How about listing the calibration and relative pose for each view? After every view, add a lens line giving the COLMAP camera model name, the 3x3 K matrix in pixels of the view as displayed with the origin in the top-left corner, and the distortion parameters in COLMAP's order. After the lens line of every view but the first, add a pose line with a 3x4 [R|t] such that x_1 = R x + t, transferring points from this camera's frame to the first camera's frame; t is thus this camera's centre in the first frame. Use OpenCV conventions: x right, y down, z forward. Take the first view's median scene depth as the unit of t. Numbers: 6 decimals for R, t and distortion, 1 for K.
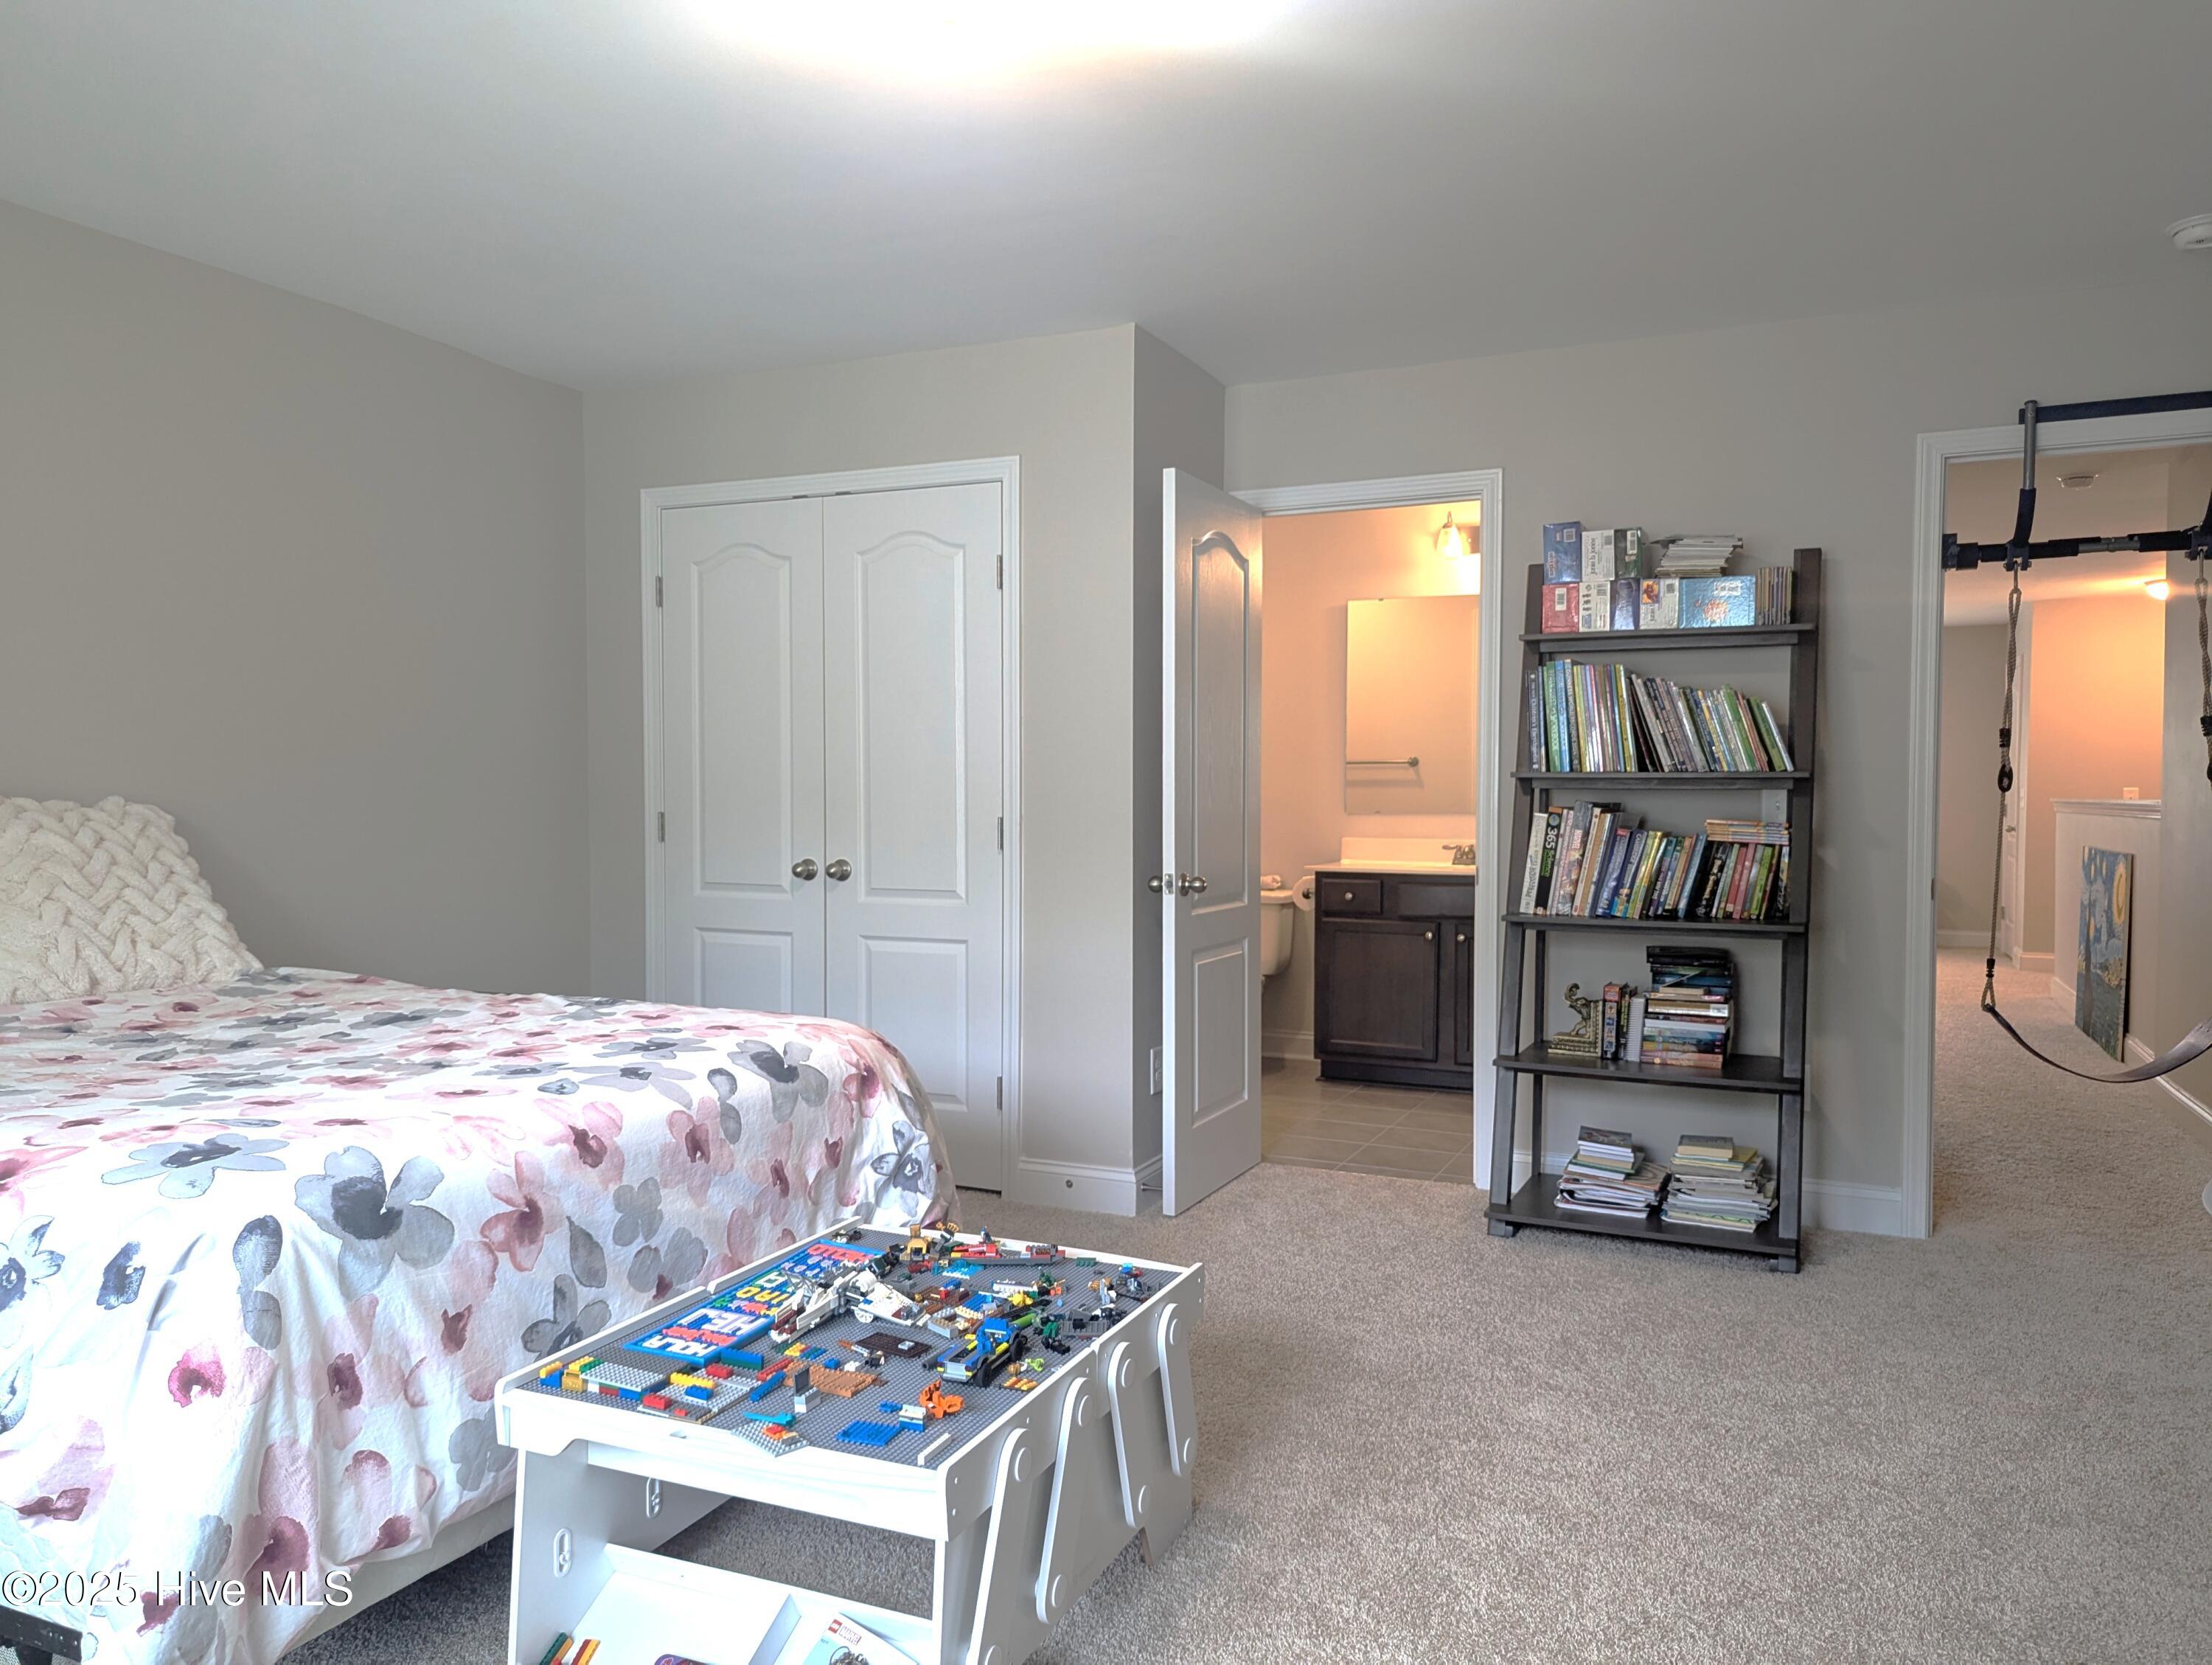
lens RADIAL K [[1573.9, 0, 1105.2], [0, 1573.9, 833.4], [0, 0, 1]] dist [0.030408, -0.019655]
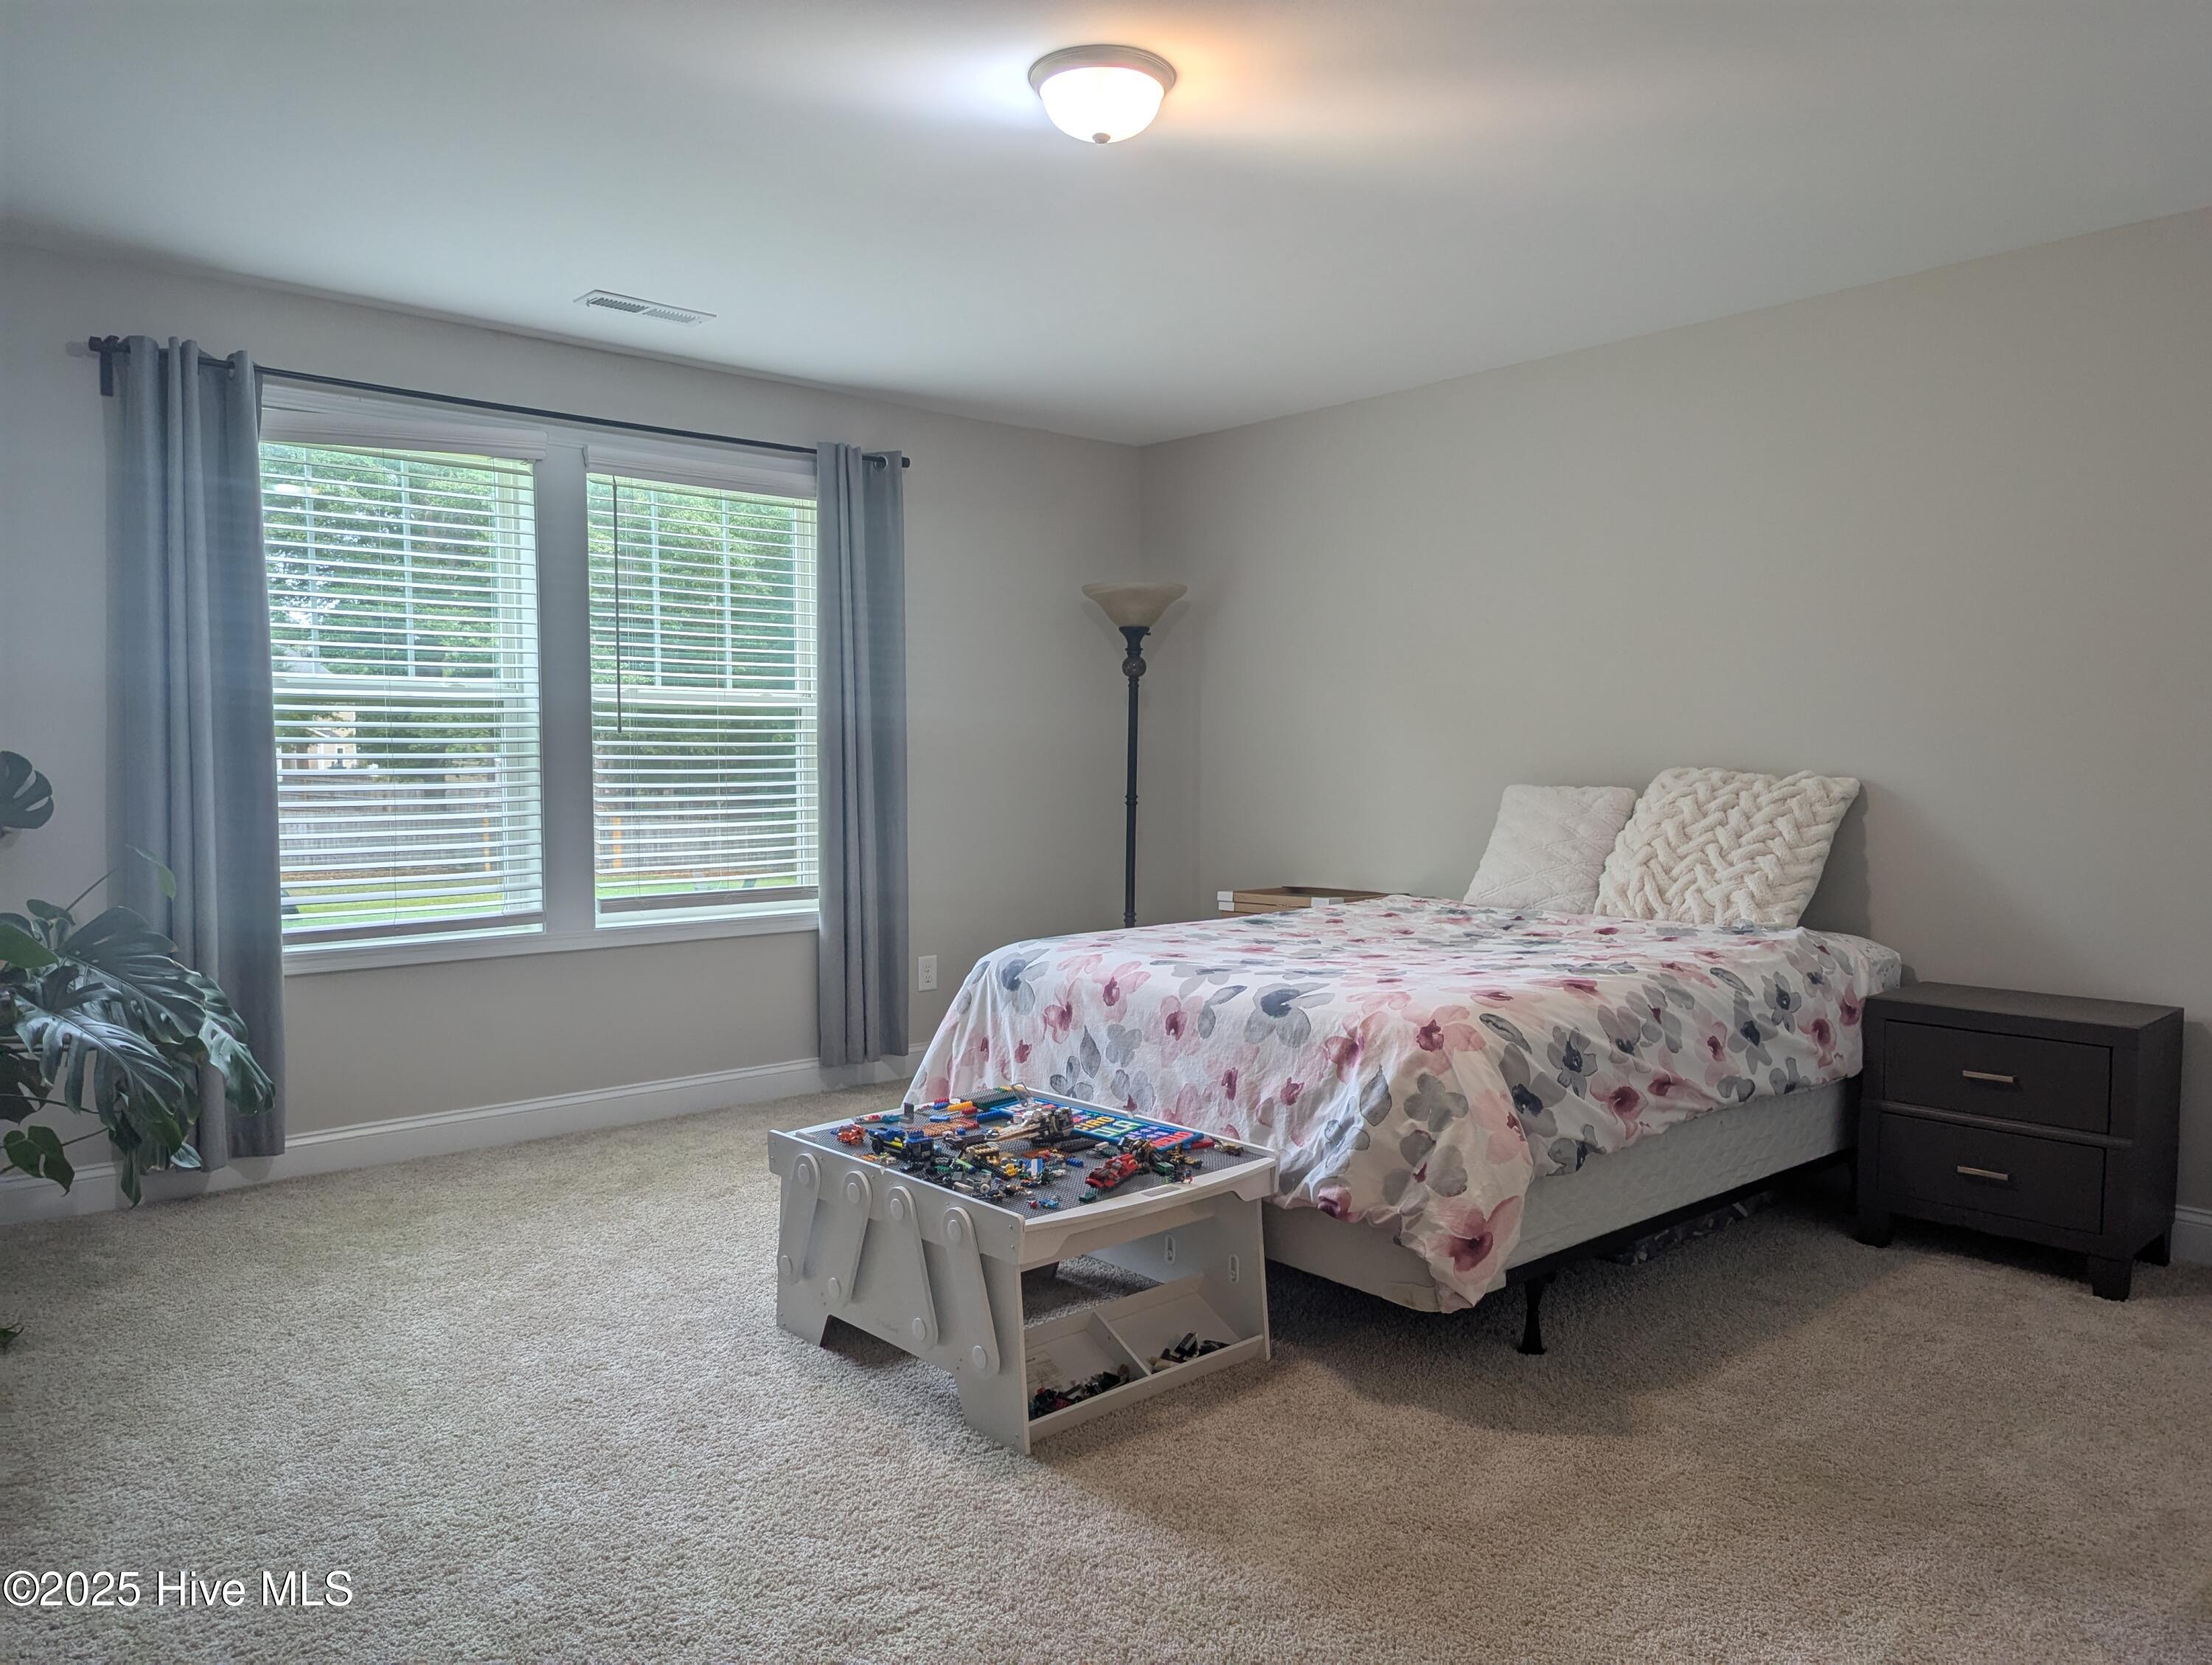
lens RADIAL K [[1573.9, 0, 1107.2], [0, 1573.9, 830.8], [0, 0, 1]] dist [0.030408, -0.019655]
pose [[-0.410864, 0.047134, -0.910478, 1.074211], [-0.026635, 0.997616, 0.063664, -0.060807], [0.911308, 0.050408, -0.408629, 1.598109]]
